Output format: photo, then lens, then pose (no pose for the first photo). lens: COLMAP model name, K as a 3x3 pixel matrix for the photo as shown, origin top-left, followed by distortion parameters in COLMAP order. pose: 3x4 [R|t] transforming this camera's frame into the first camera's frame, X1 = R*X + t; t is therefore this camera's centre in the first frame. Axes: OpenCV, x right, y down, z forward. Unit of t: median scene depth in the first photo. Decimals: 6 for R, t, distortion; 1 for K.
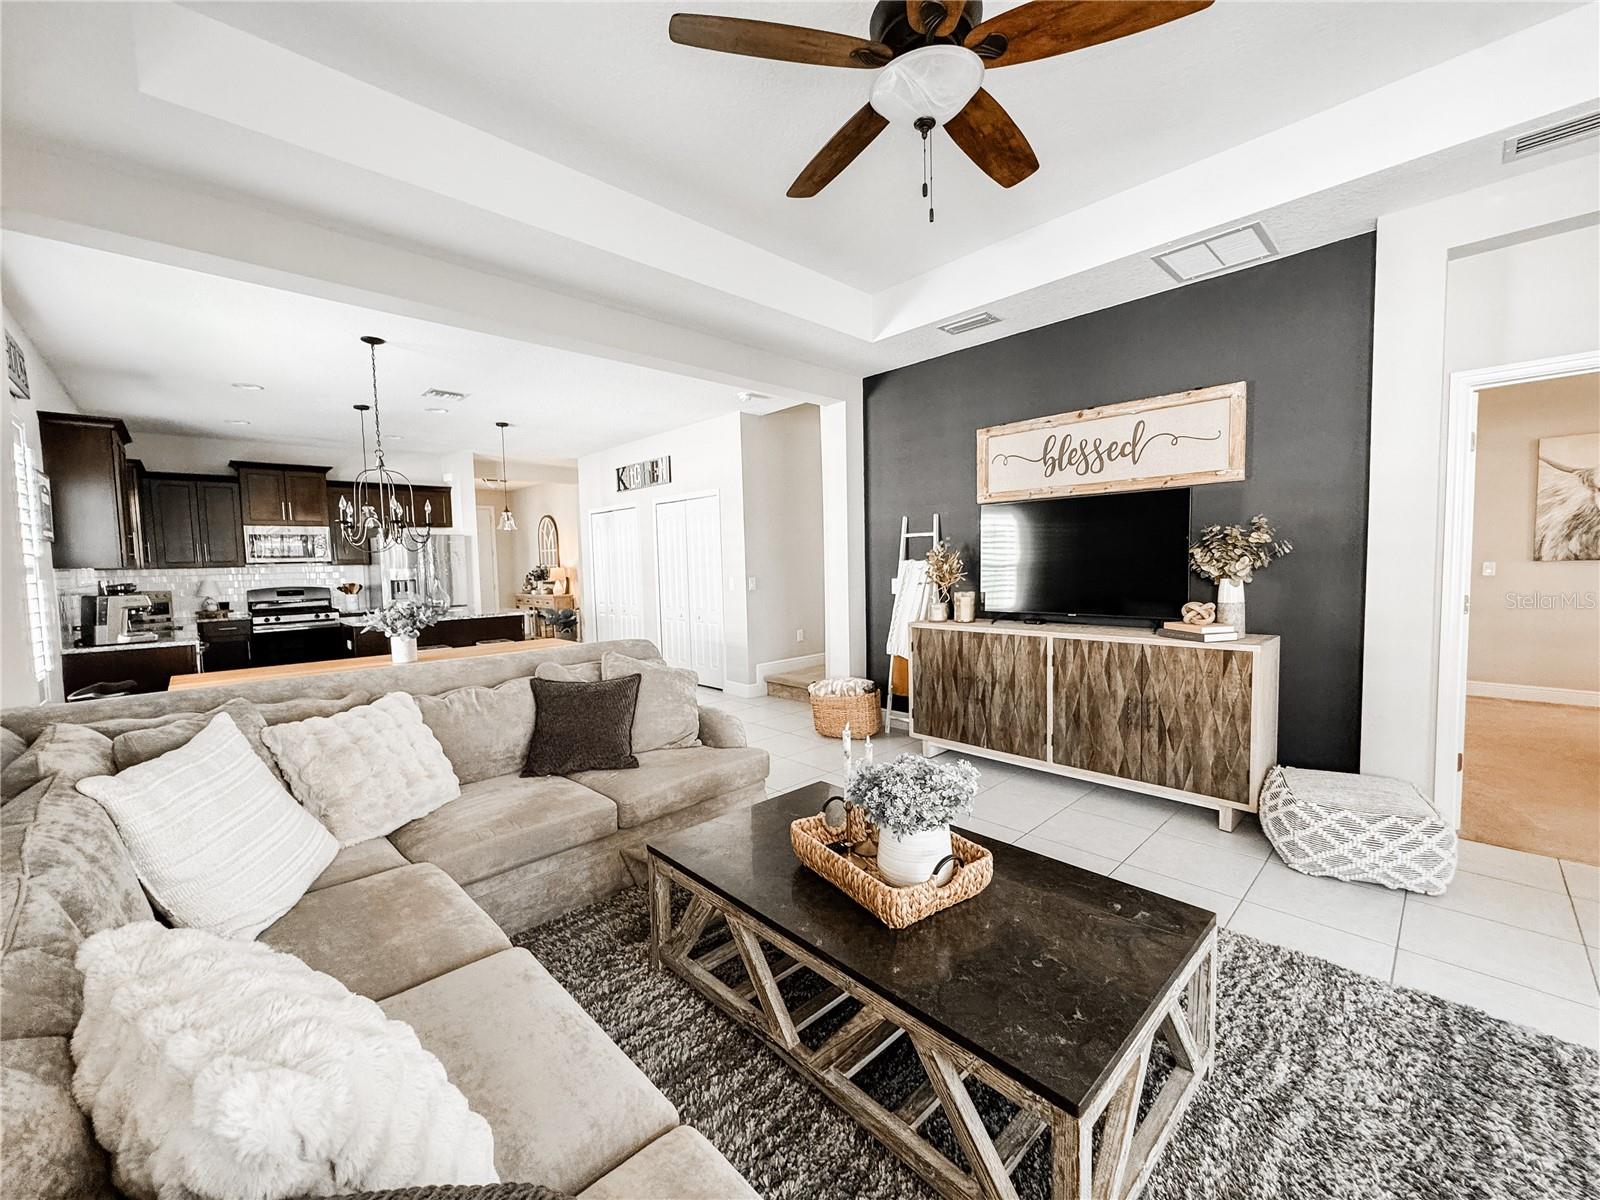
lens RADIAL K [[634.3, 0, 802.2], [0, 634.3, 599.1], [0, 0, 1]] dist [-0.004137, -0.000305]
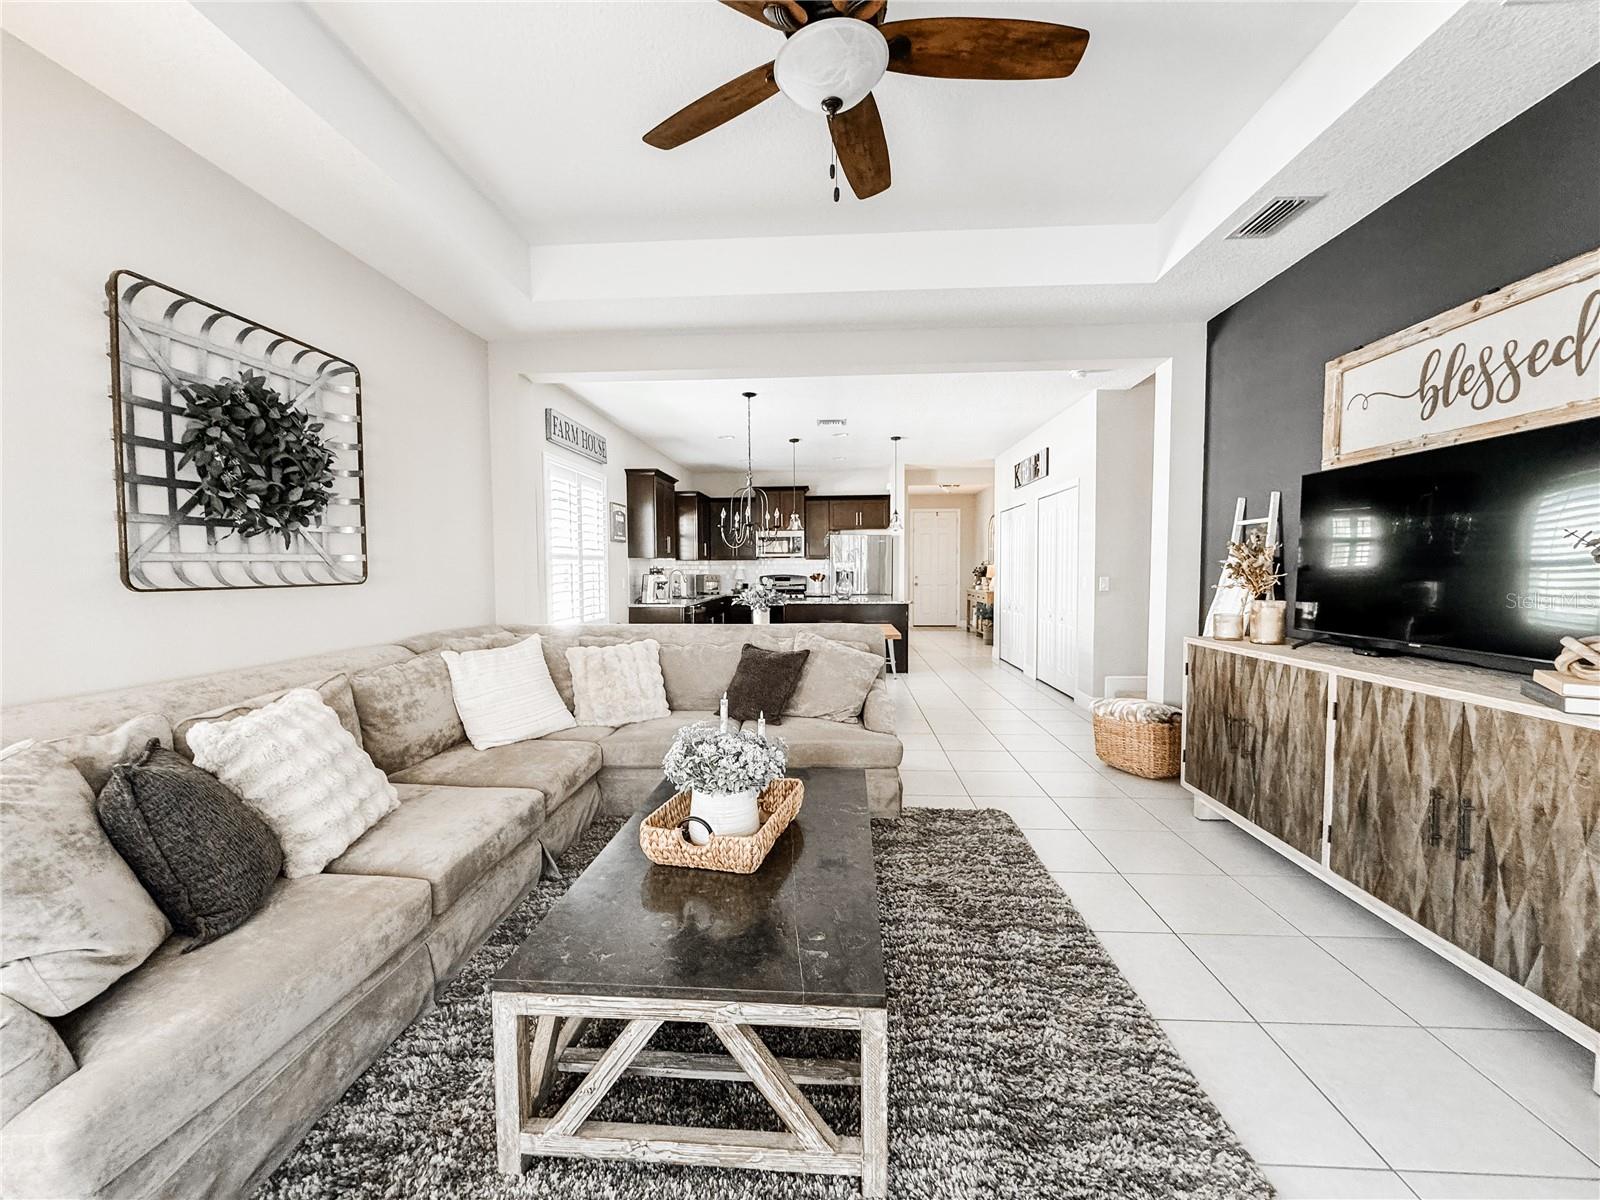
lens RADIAL K [[634.3, 0, 802.2], [0, 634.3, 601.0], [0, 0, 1]] dist [-0.004137, -0.000305]
pose [[0.681277, 0.056388, -0.729851, 0.460468], [-0.054285, 0.998175, 0.026447, -0.001482], [0.730010, 0.021602, 0.683095, 0.157648]]
